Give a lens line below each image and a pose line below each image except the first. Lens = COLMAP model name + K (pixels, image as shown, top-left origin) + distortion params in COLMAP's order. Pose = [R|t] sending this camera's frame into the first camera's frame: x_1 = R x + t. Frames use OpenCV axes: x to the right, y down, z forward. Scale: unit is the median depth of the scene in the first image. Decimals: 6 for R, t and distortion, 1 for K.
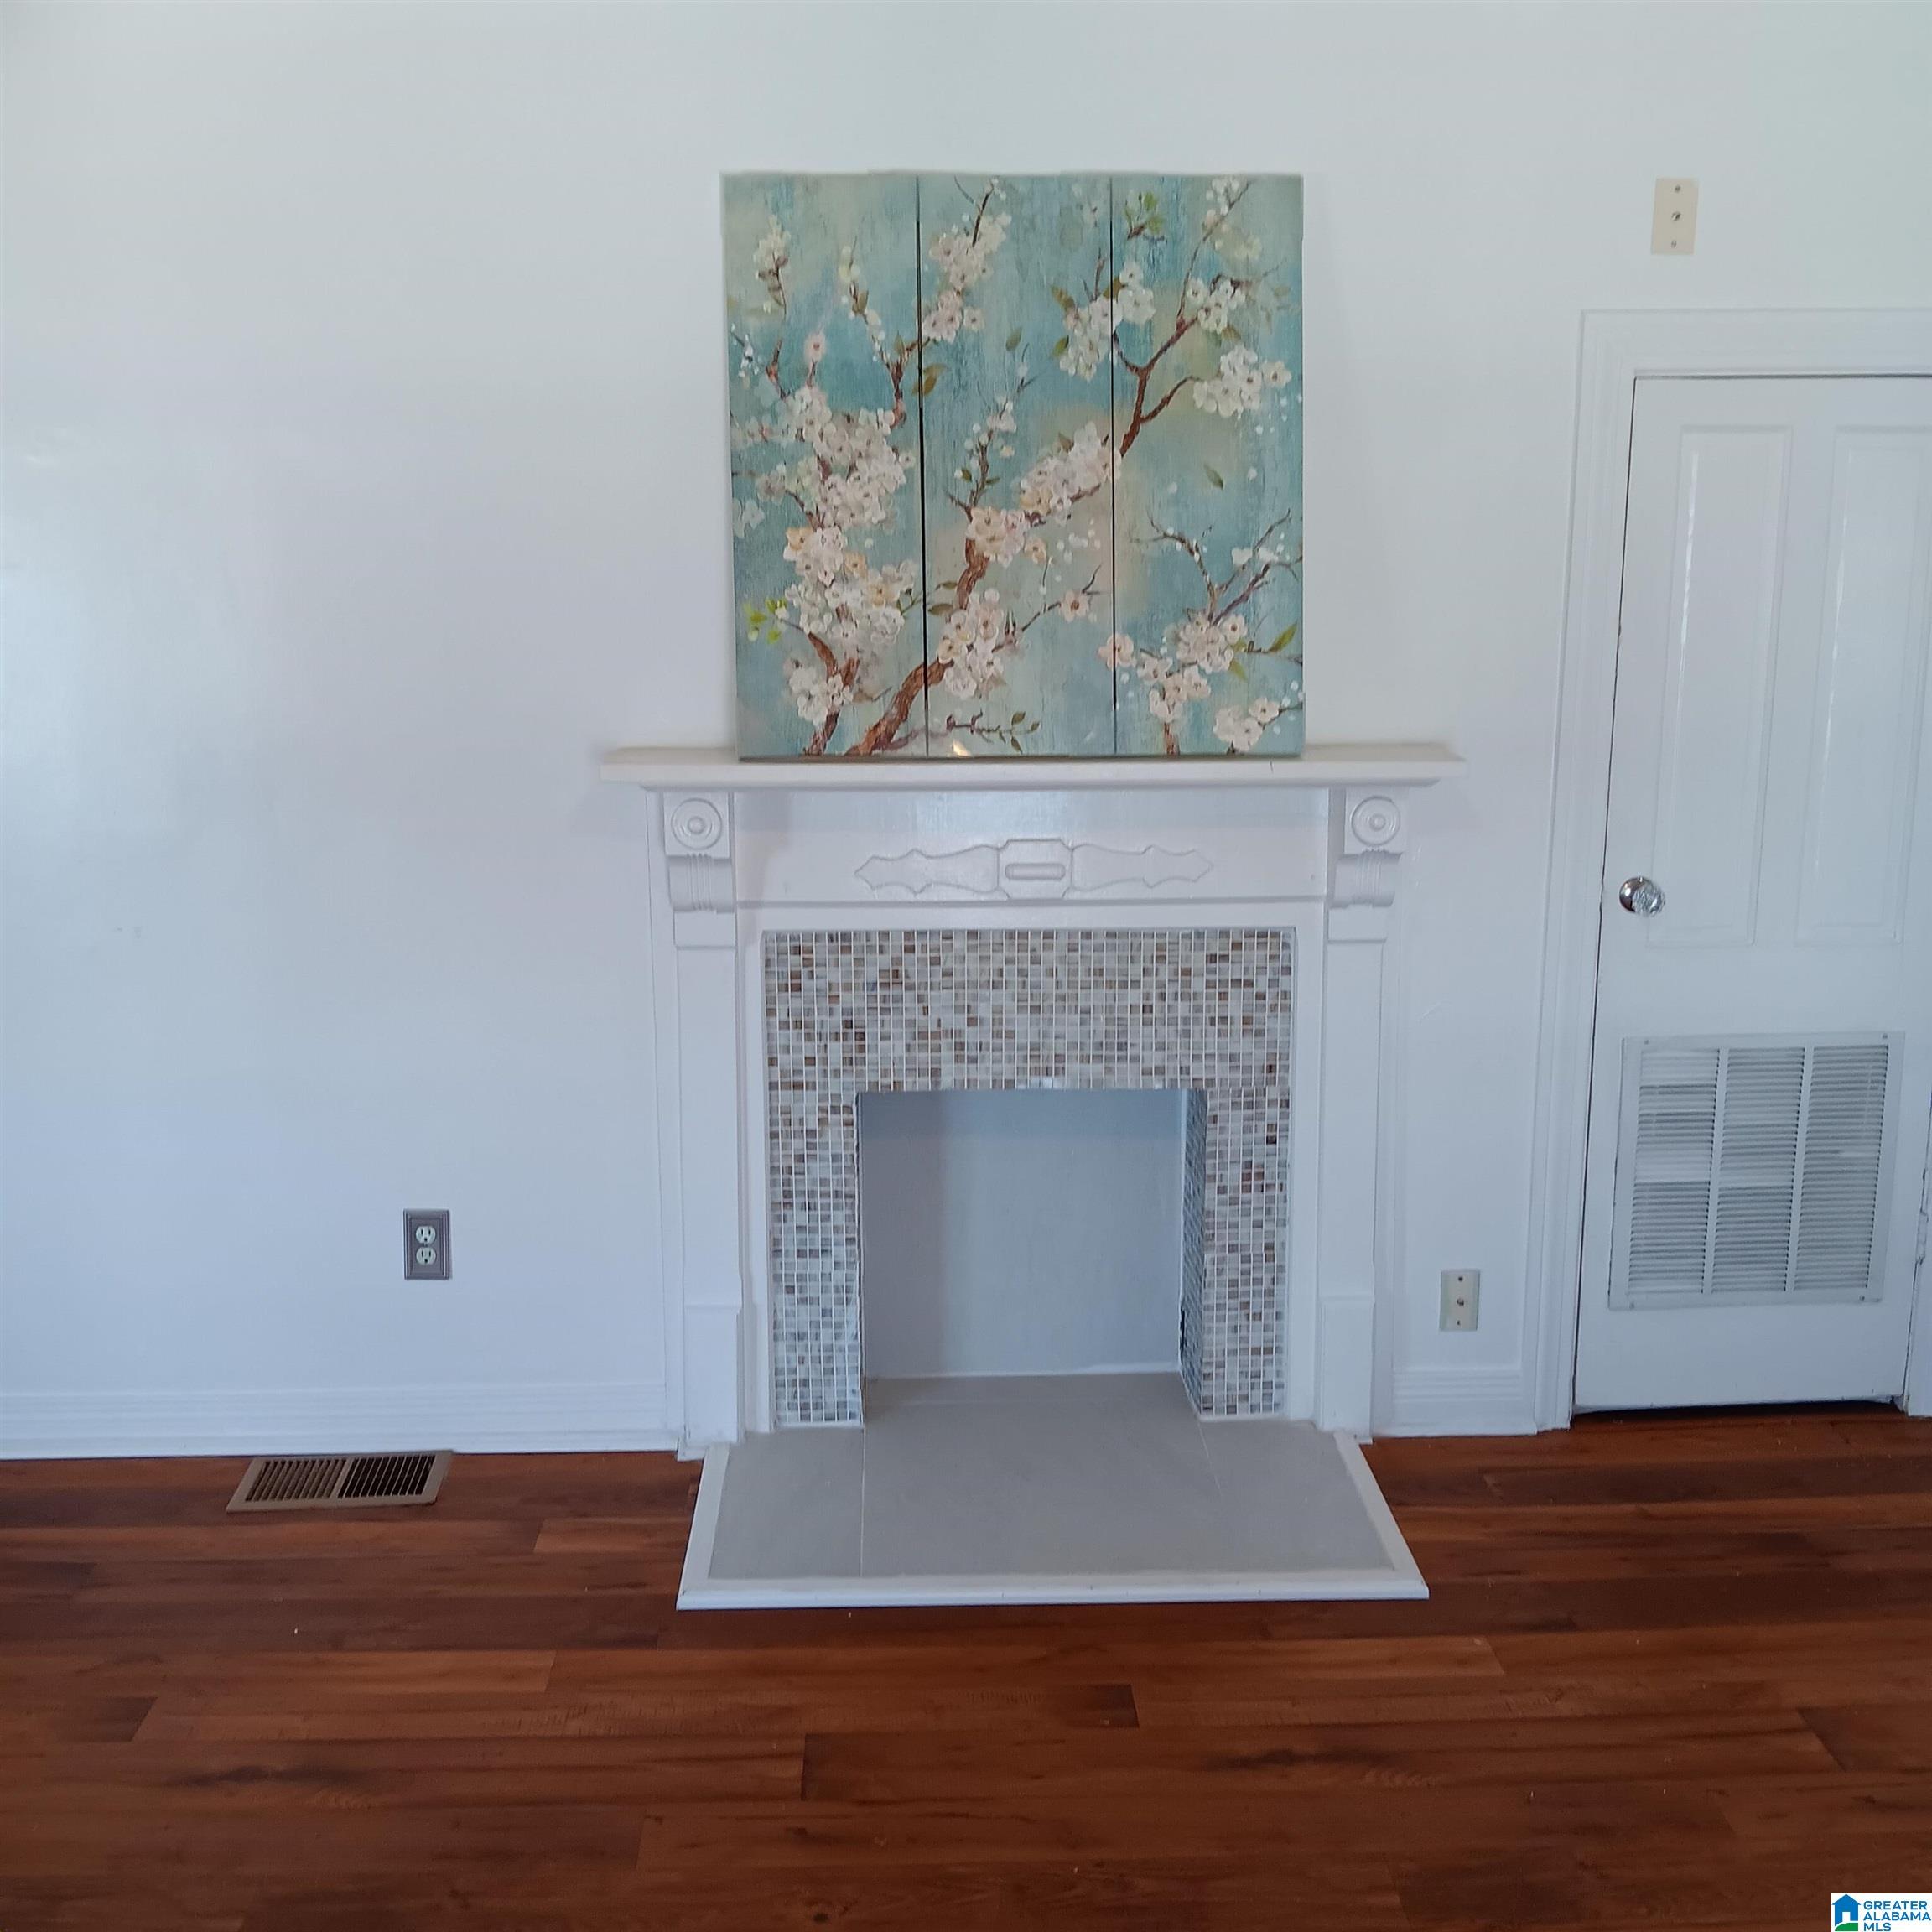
lens RADIAL K [[1990.6, 0, 966.0], [0, 1990.6, 966.0], [0, 0, 1]] dist [0.171049, -0.510365]
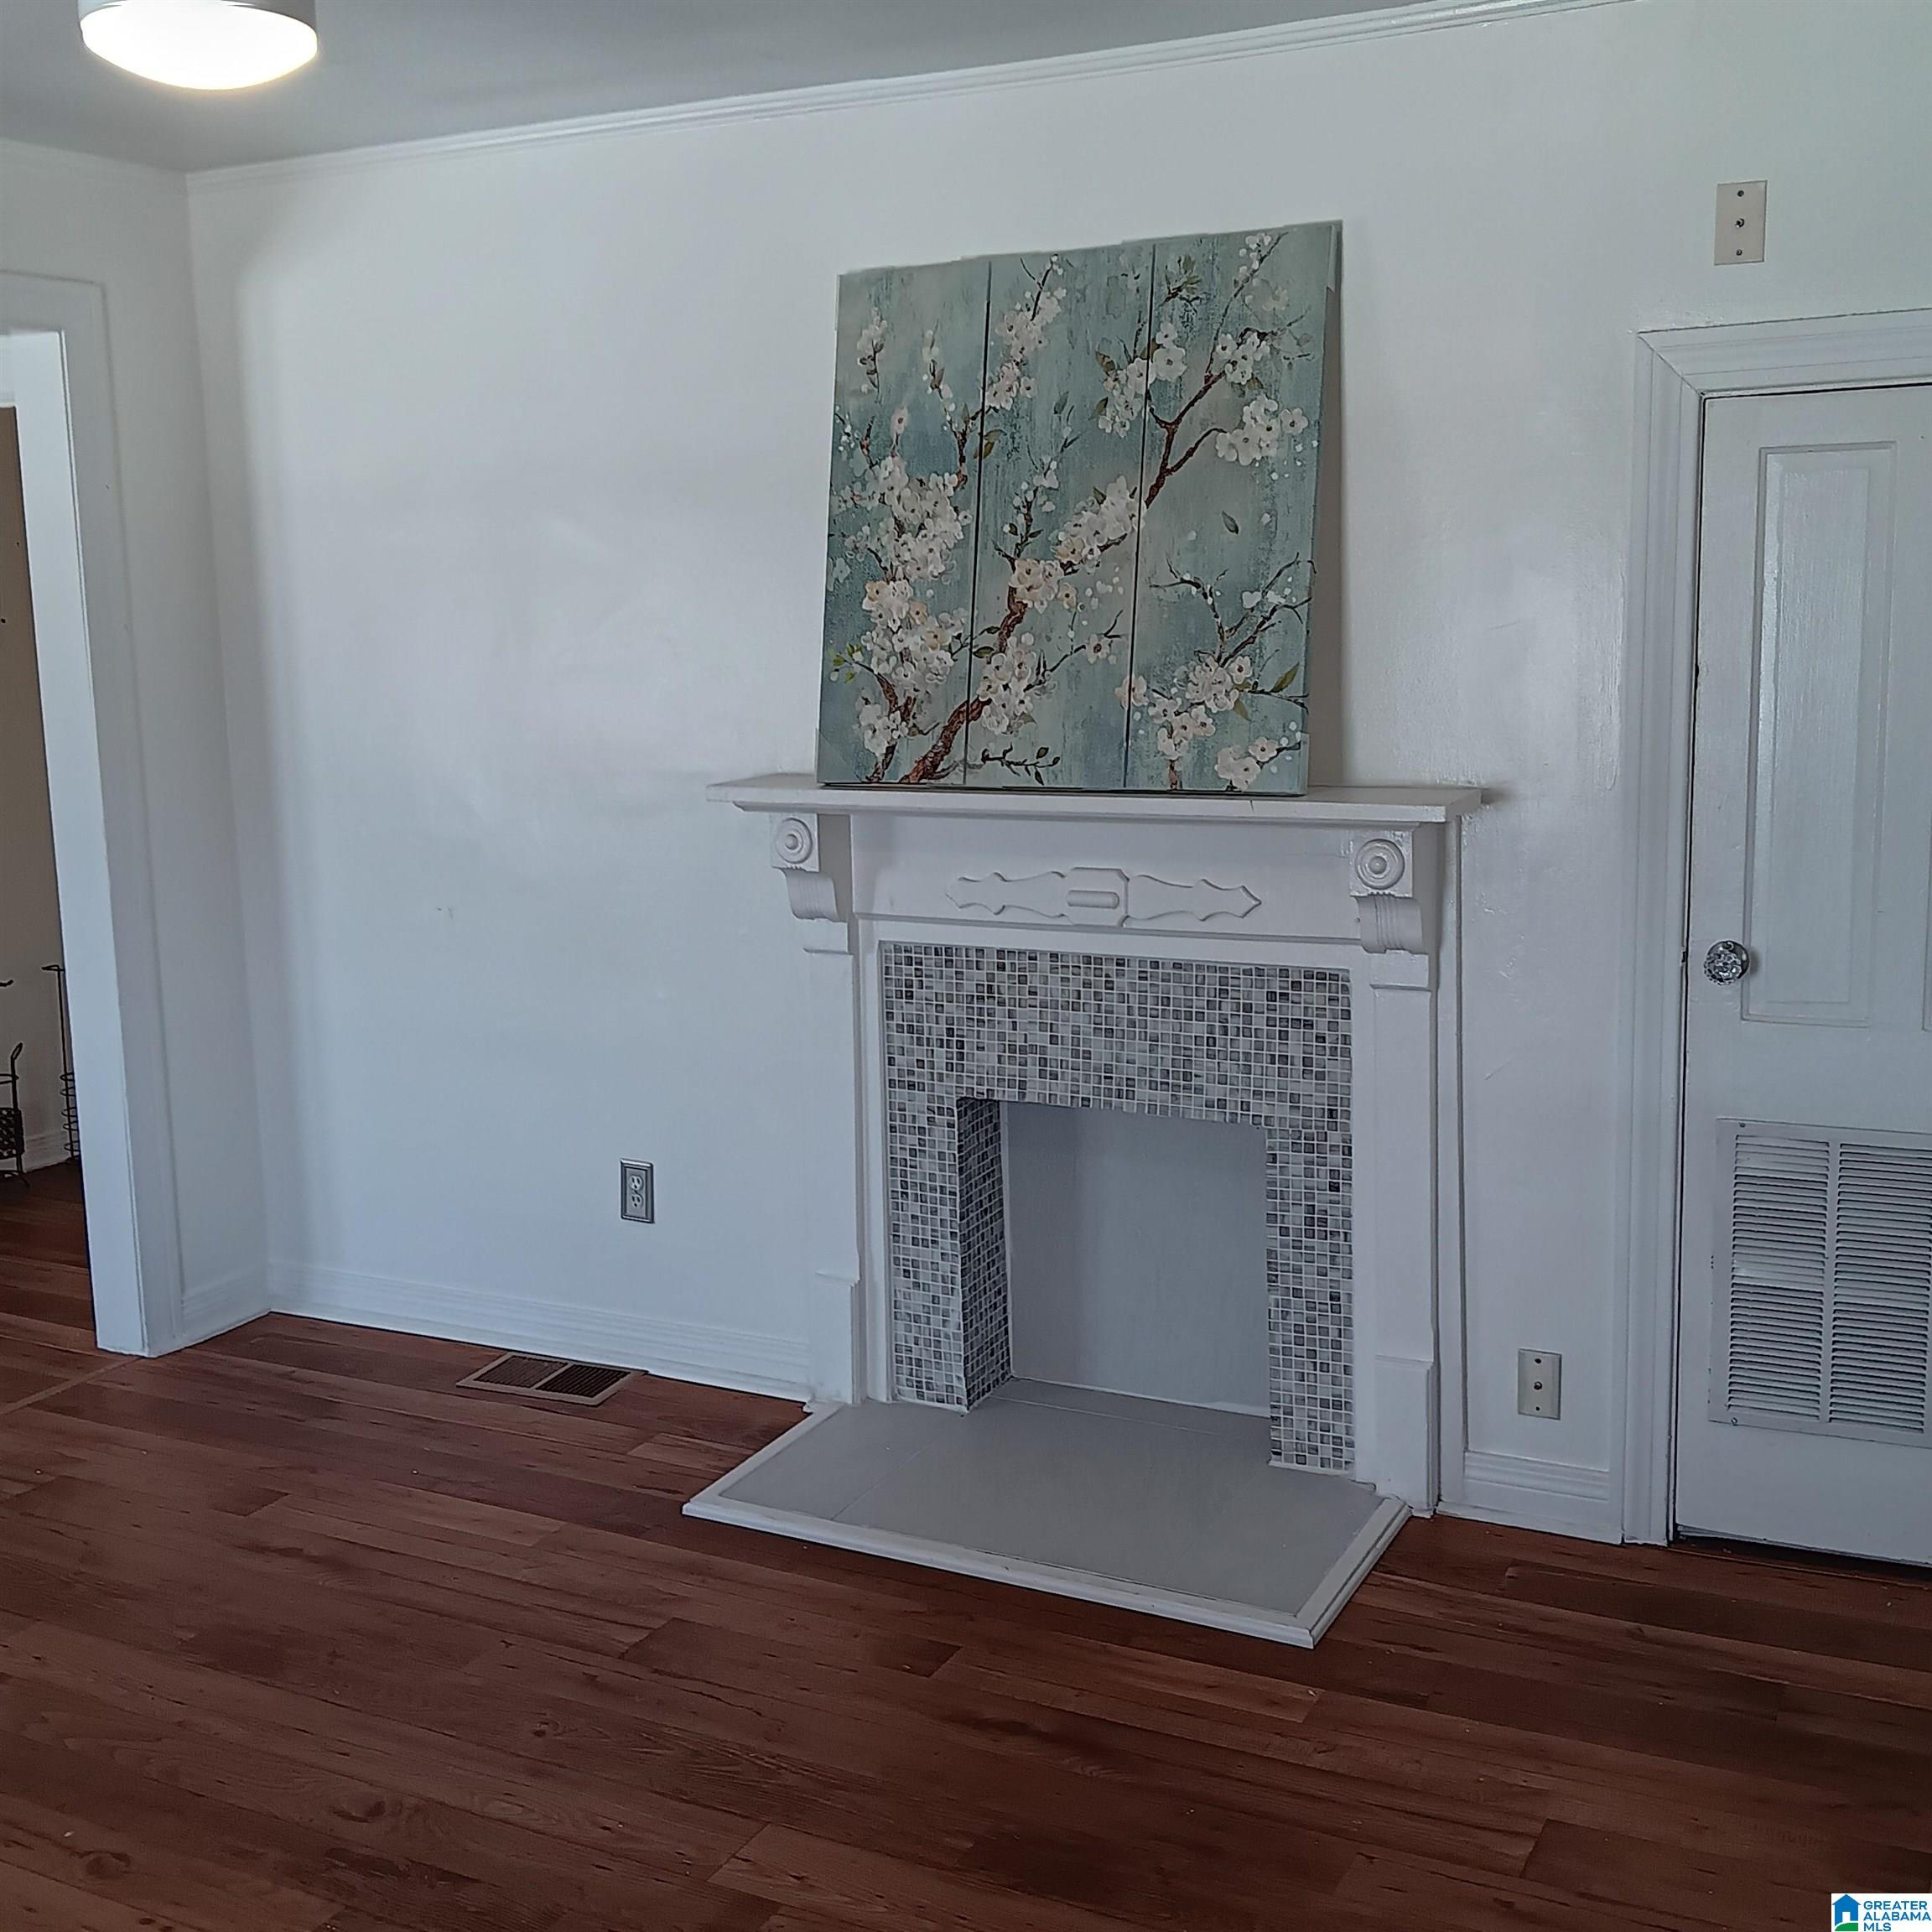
lens RADIAL K [[2234.6, 0, 966.0], [0, 2234.6, 966.0], [0, 0, 1]] dist [0.168243, -0.541127]
pose [[0.866523, 0.064868, -0.494904, 0.590044], [-0.080070, 0.996744, -0.009549, 0.004486], [0.492673, 0.047901, 0.868895, -0.057270]]
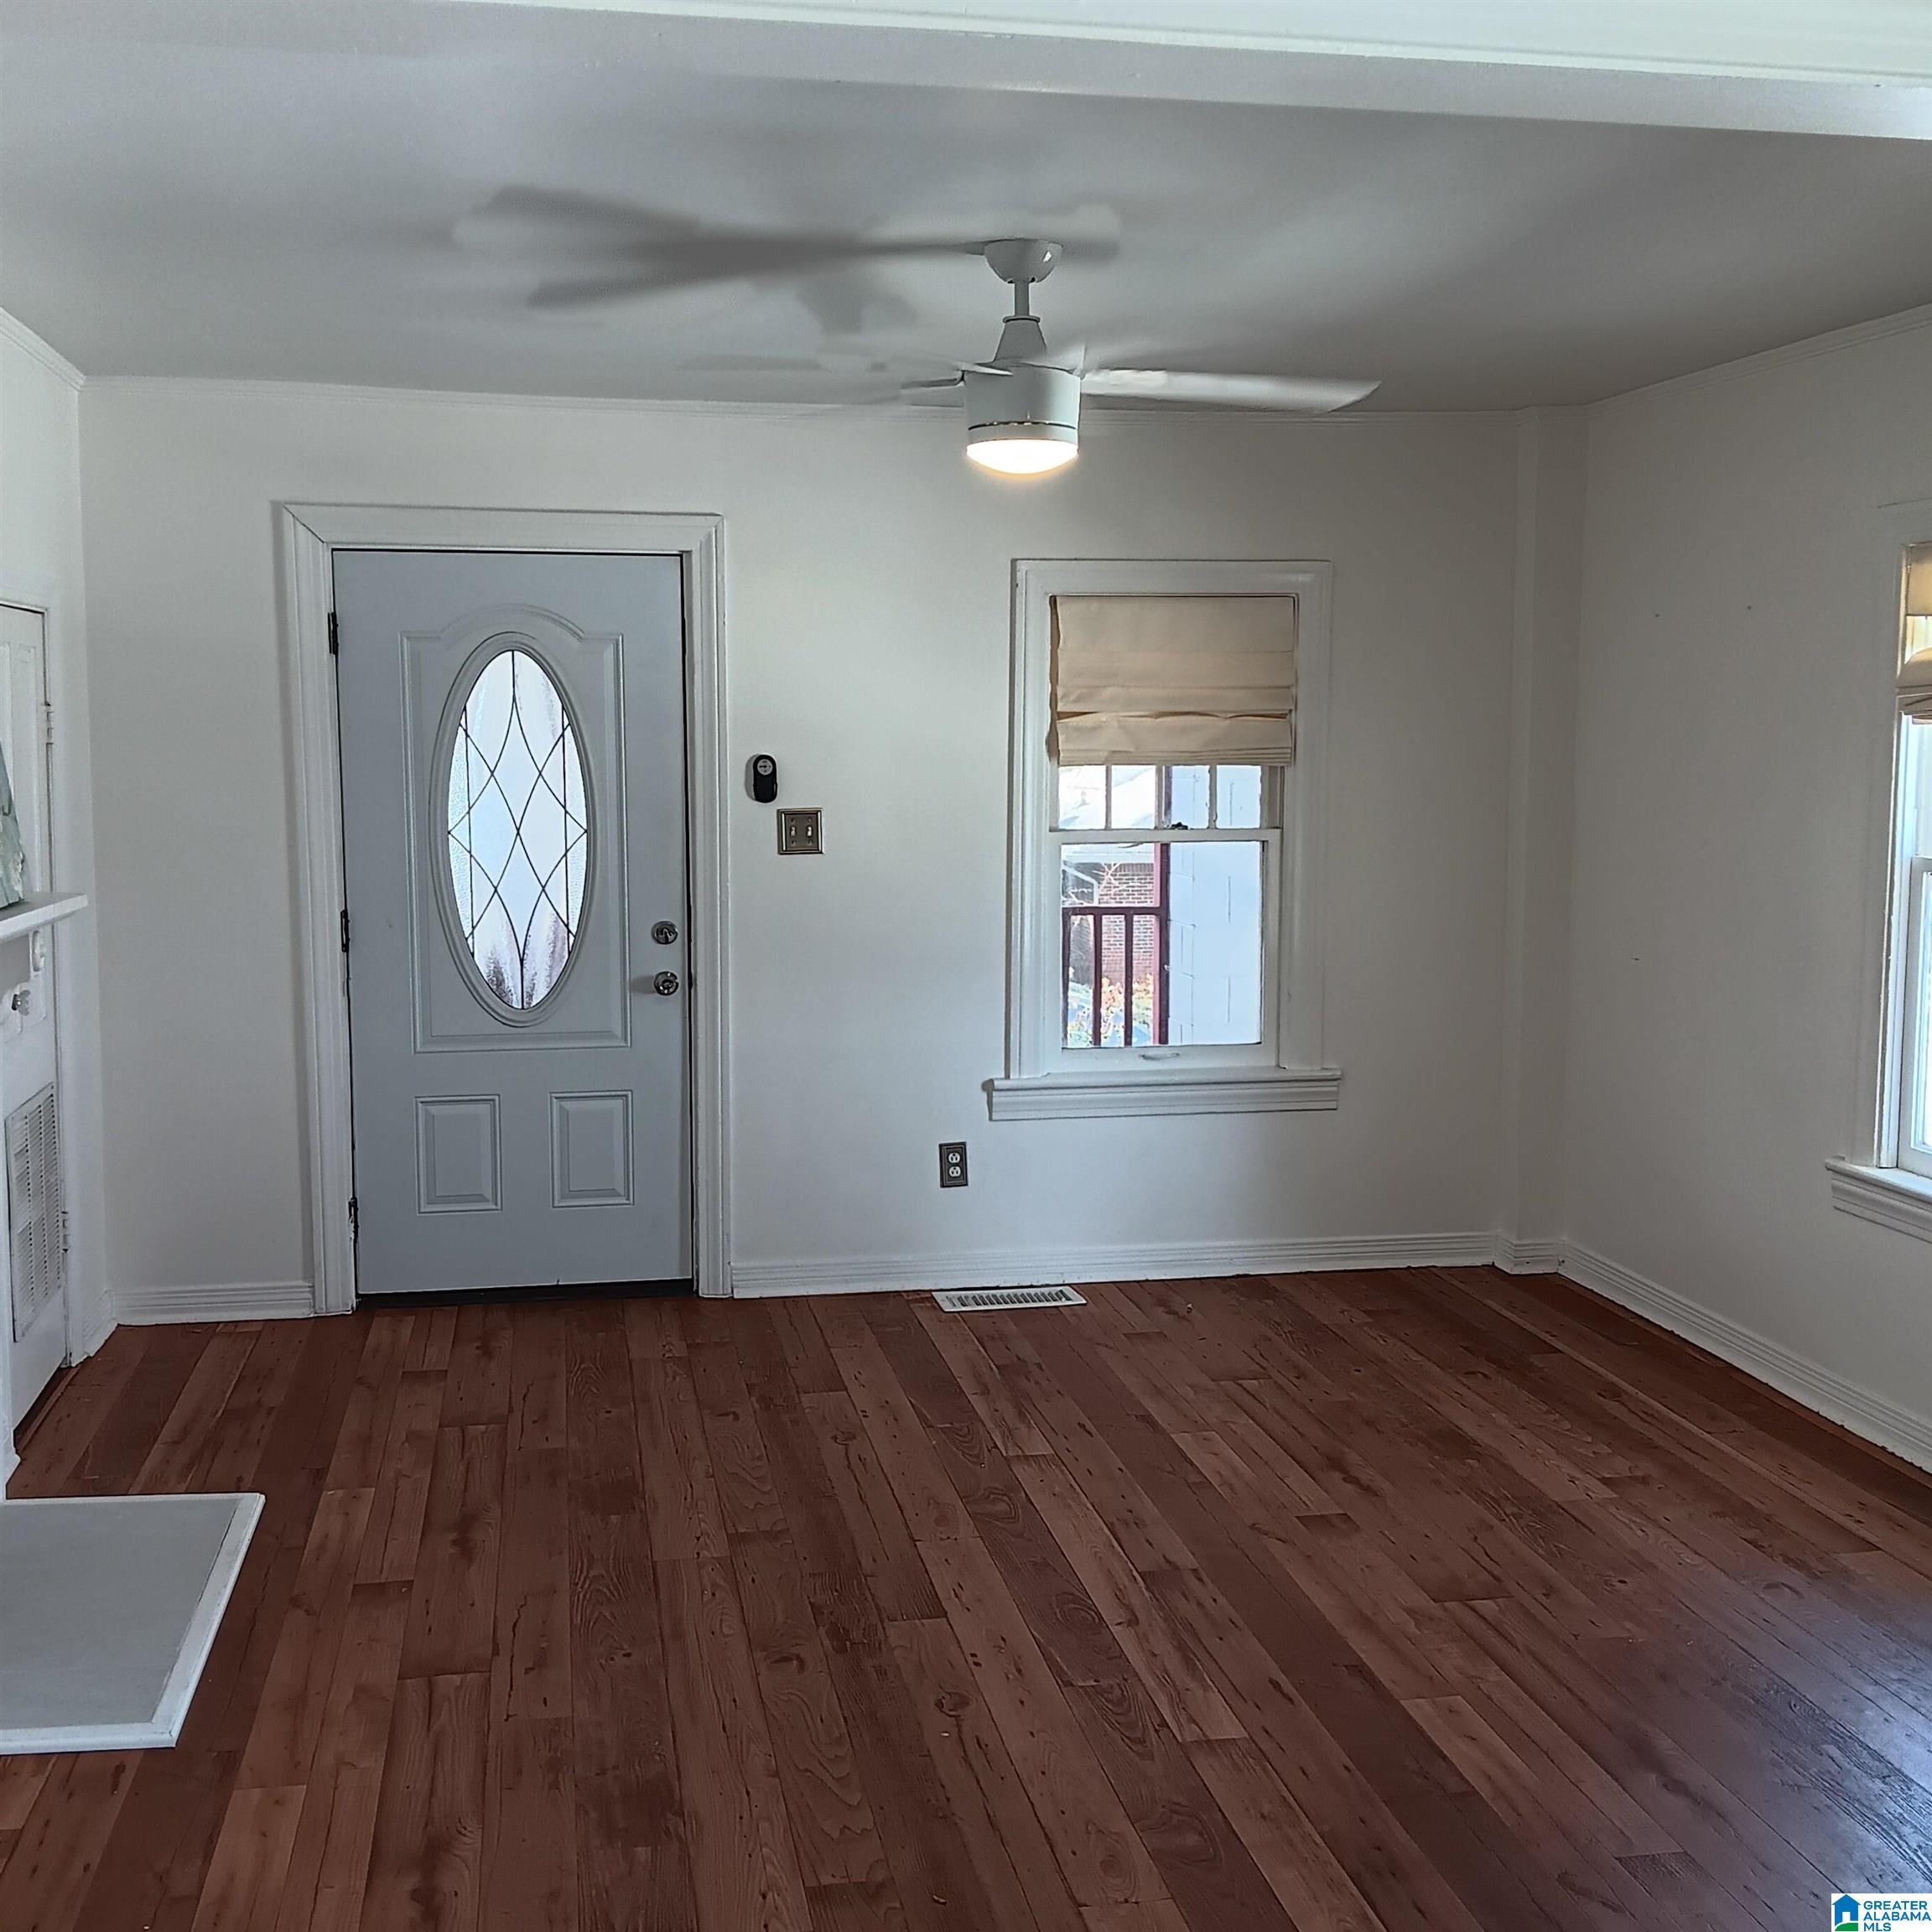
lens RADIAL K [[2234.6, 0, 966.0], [0, 2234.6, 966.0], [0, 0, 1]] dist [0.168243, -0.541127]
pose [[-0.132906, -0.112270, 0.984749, -1.230312], [0.205488, 0.968854, 0.138192, -0.139191], [-0.969593, 0.220721, -0.105696, 0.609870]]
